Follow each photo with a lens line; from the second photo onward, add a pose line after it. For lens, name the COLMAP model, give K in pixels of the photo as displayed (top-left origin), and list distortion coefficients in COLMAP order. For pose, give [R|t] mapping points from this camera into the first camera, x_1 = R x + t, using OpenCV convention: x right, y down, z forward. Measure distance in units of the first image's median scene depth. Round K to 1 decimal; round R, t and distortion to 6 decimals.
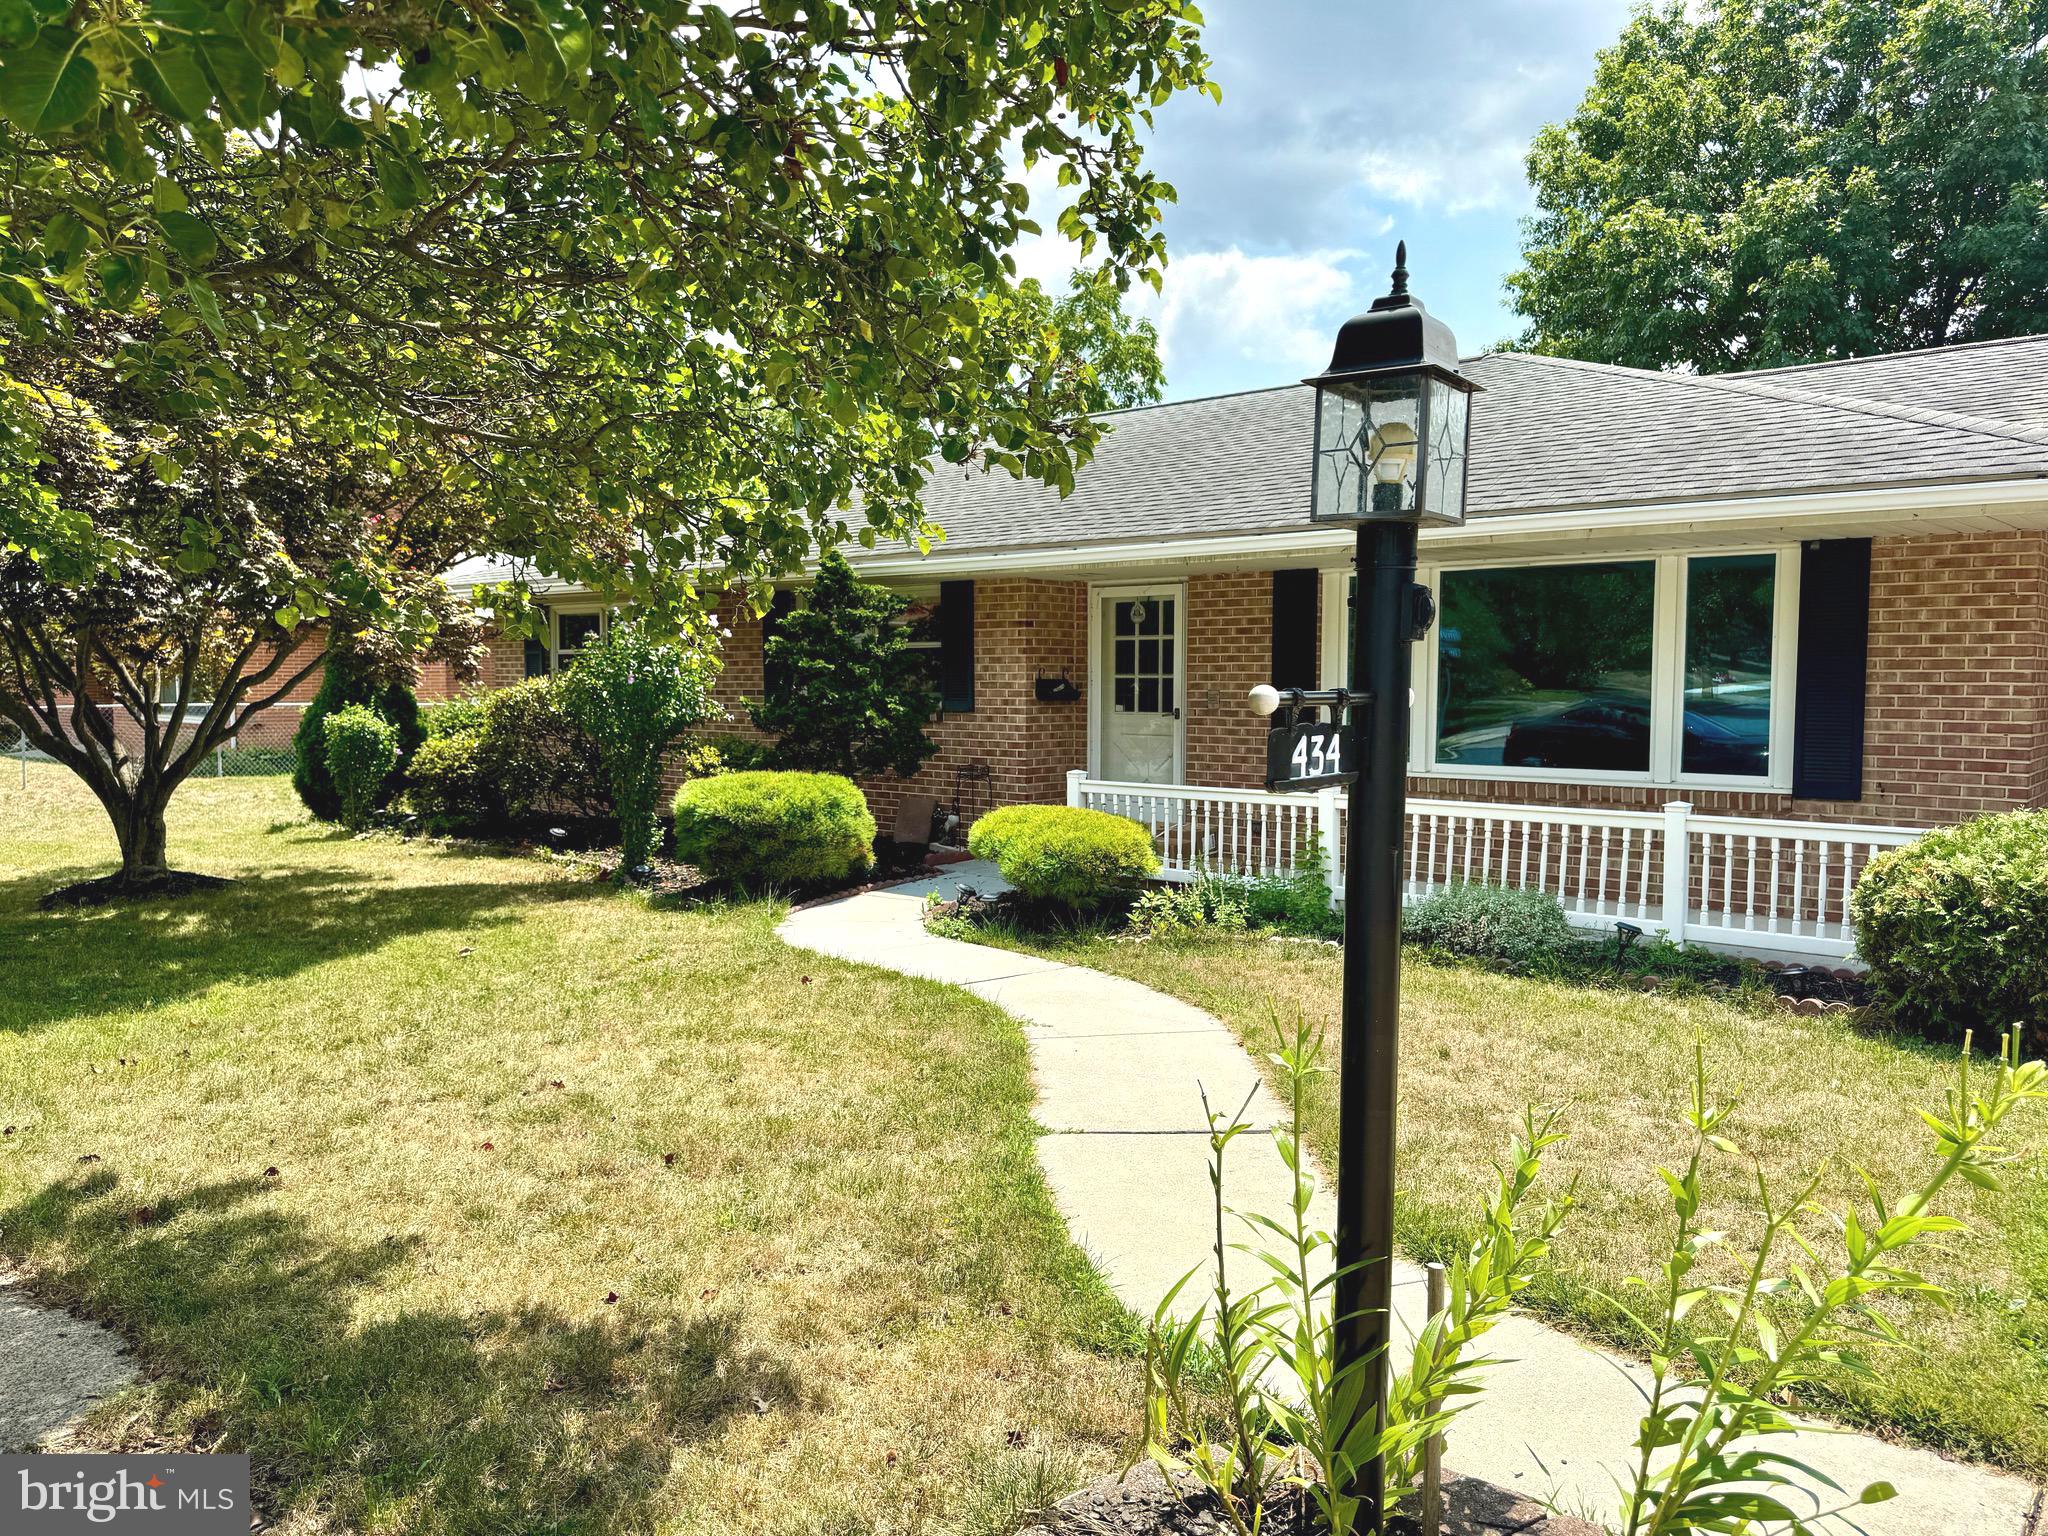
lens RADIAL K [[1452.6, 0, 1024.0], [0, 1452.6, 768.0], [0, 0, 1]] dist [0.137673, -0.200845]
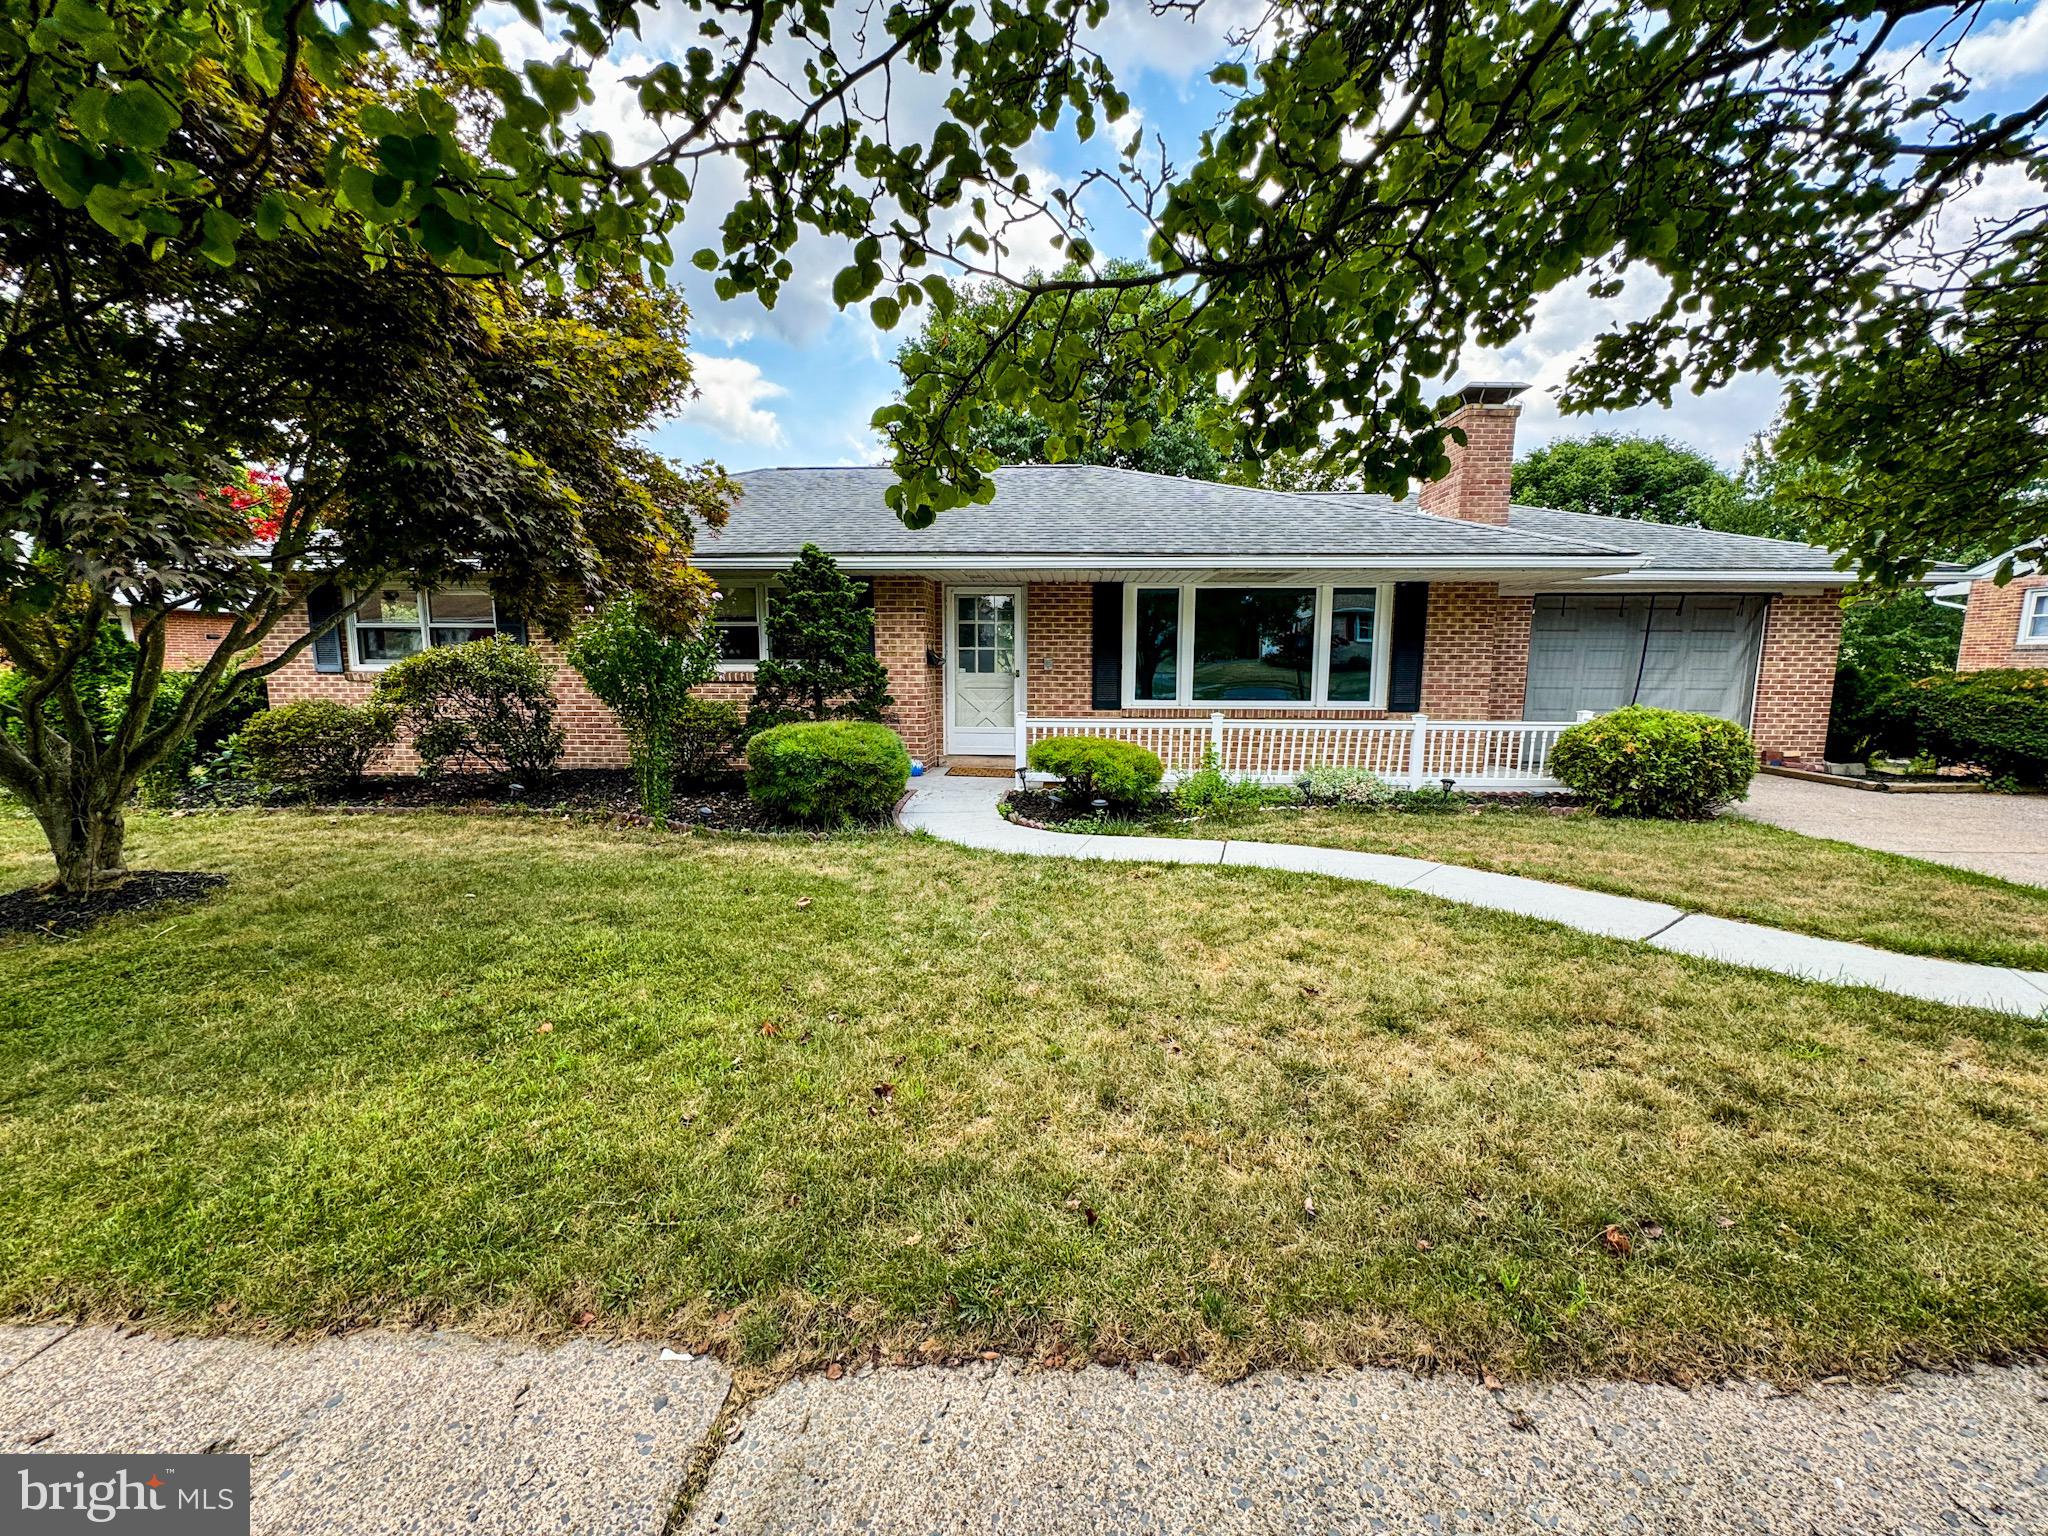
lens RADIAL K [[853.3, 0, 1024.0], [0, 853.3, 768.0], [0, 0, 1]] dist [-0.017608, 0.000029]
pose [[0.803972, -0.081368, 0.589073, -0.433079], [0.035966, 0.995435, 0.088412, -0.017856], [-0.593578, -0.049894, 0.803228, 0.285684]]
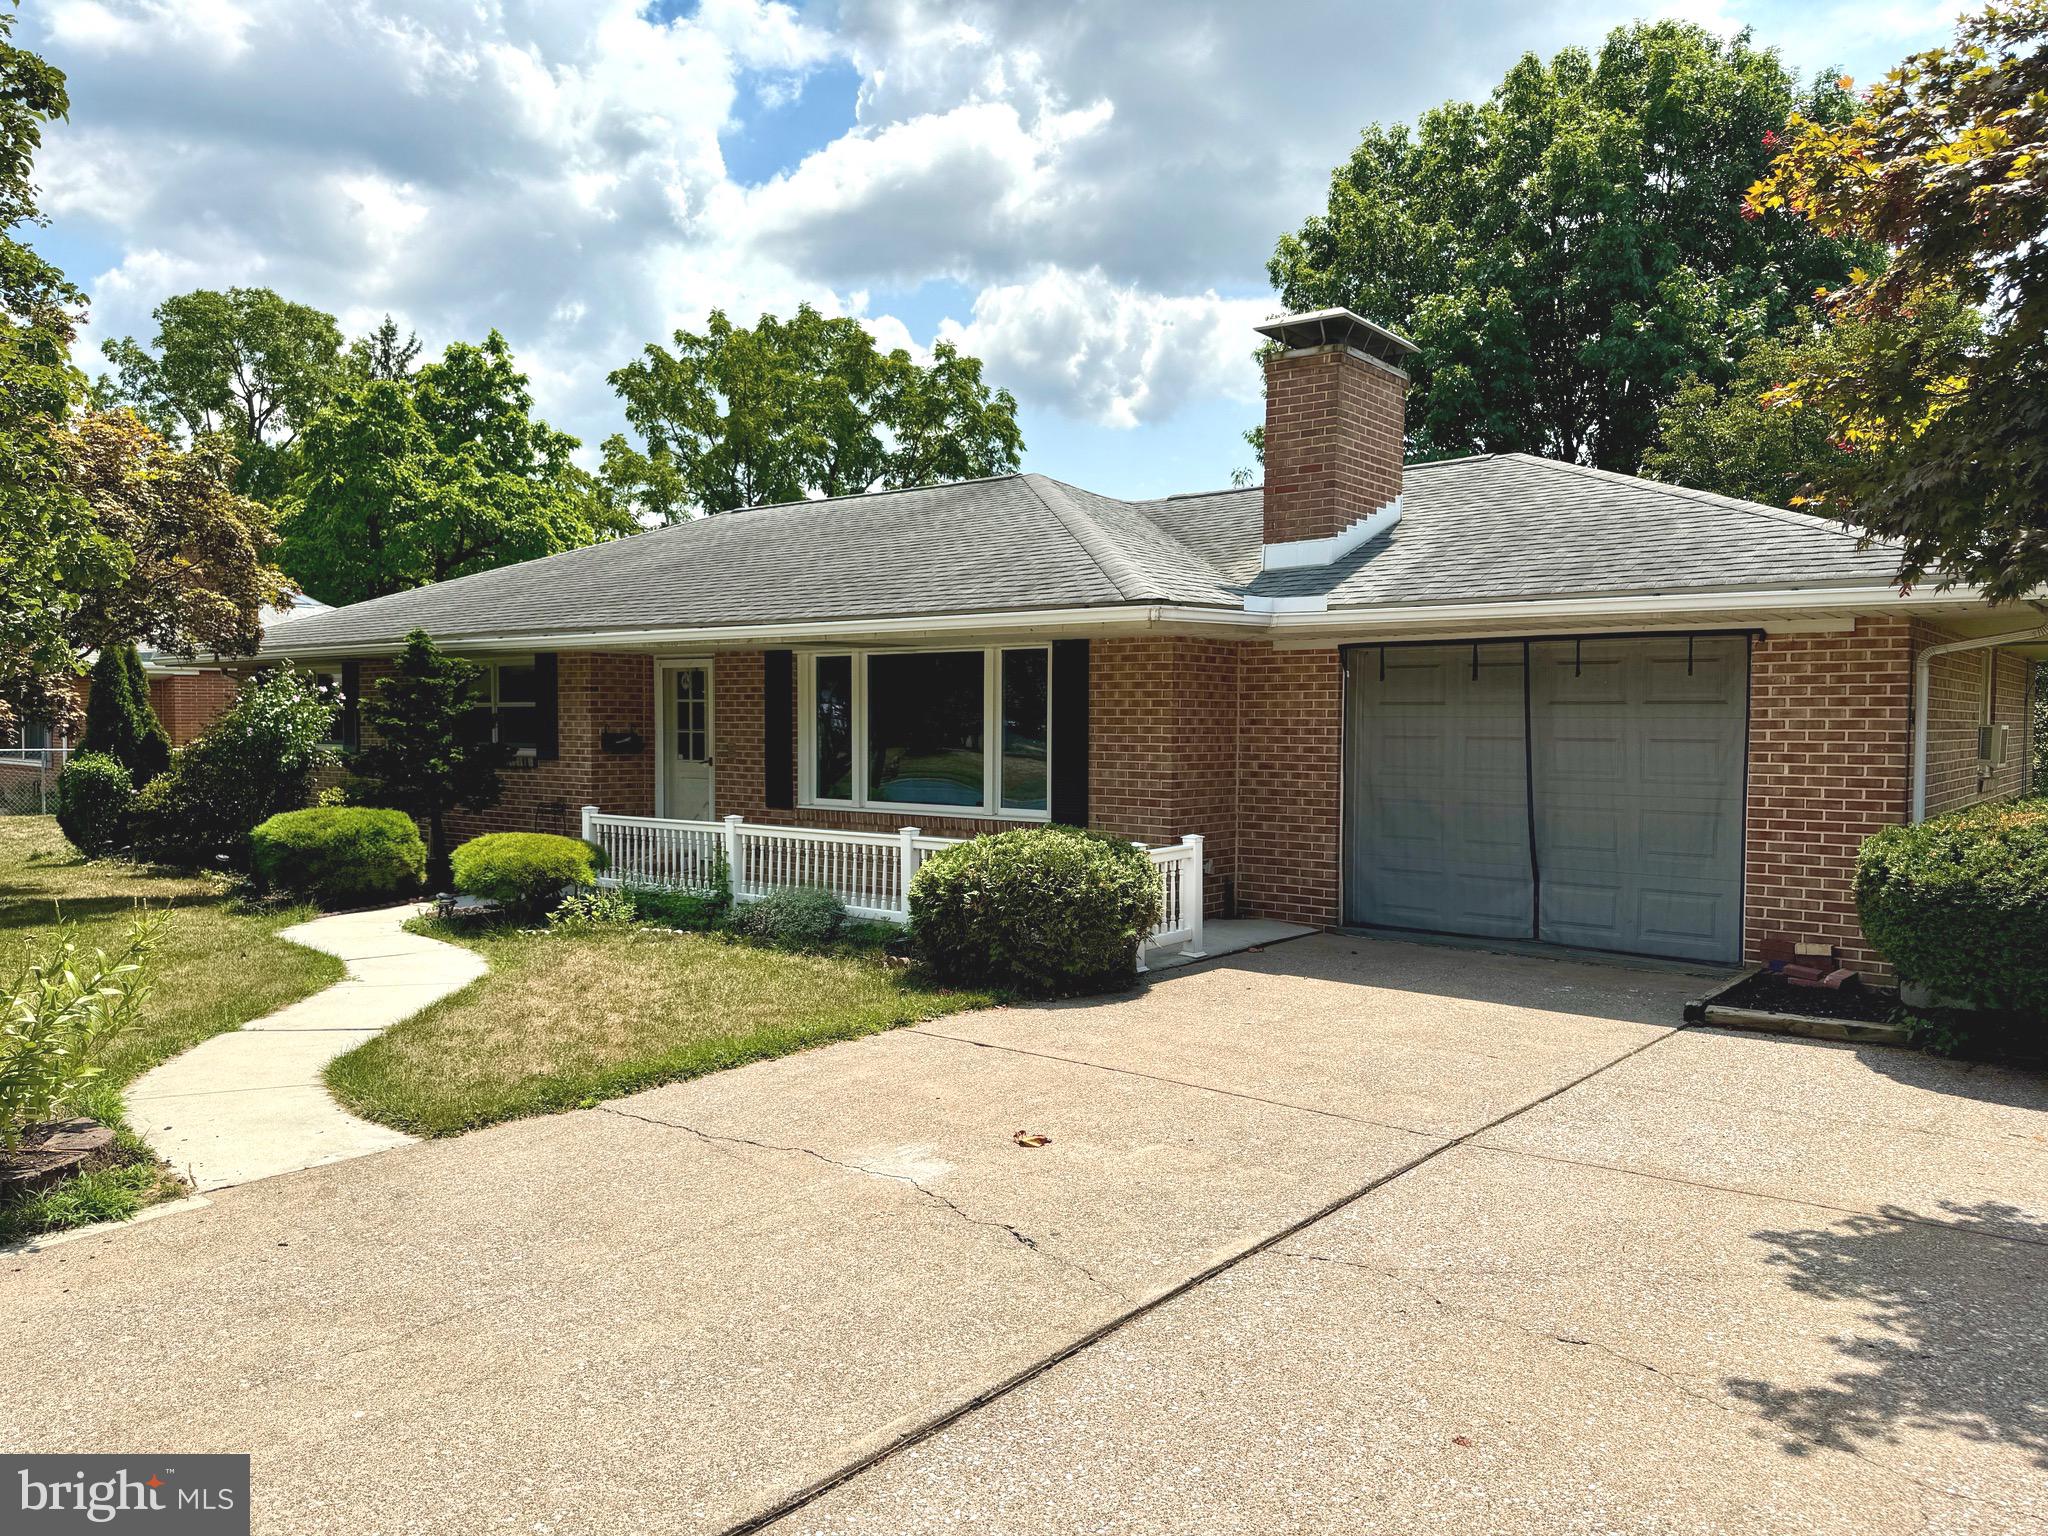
lens RADIAL K [[1452.6, 0, 1024.0], [0, 1452.6, 768.0], [0, 0, 1]] dist [0.137673, -0.200845]
pose [[0.999796, 0.002203, 0.020085, 0.360188], [-0.001612, 0.999567, -0.029380, 0.004857], [-0.020141, 0.029342, 0.999367, -0.270781]]
